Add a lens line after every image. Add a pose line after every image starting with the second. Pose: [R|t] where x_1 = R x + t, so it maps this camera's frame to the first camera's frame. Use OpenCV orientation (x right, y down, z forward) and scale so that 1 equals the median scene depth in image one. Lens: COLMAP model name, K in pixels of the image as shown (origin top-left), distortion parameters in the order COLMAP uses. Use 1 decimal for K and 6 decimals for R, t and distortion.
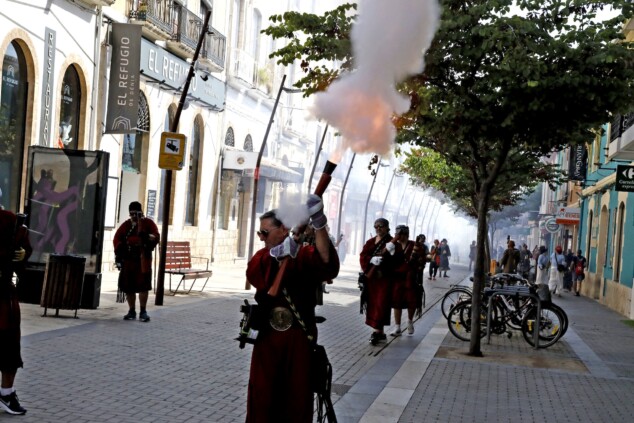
lens RADIAL K [[1123.4, 0, 313.6], [0, 1123.4, 216.9], [0, 0, 1]] dist [0.334000, 0.000000]
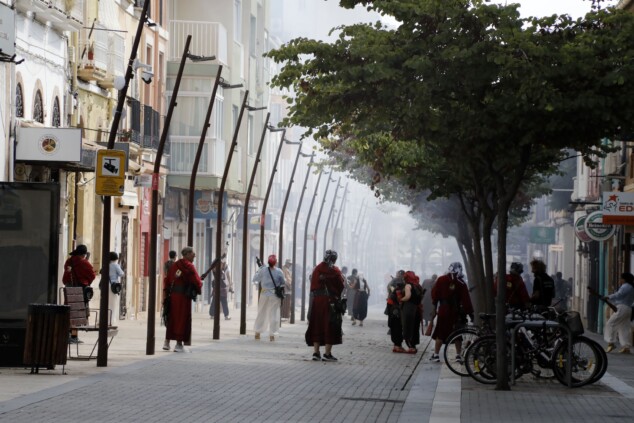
lens RADIAL K [[3656.2, 0, 318.1], [0, 3656.2, 208.7], [0, 0, 1]] dist [2.380229, 0.000000]
pose [[0.991089, -0.048840, 0.123928, -0.303977], [0.048621, 0.998806, 0.004795, -0.038091], [-0.124014, 0.001273, 0.992280, -1.604920]]
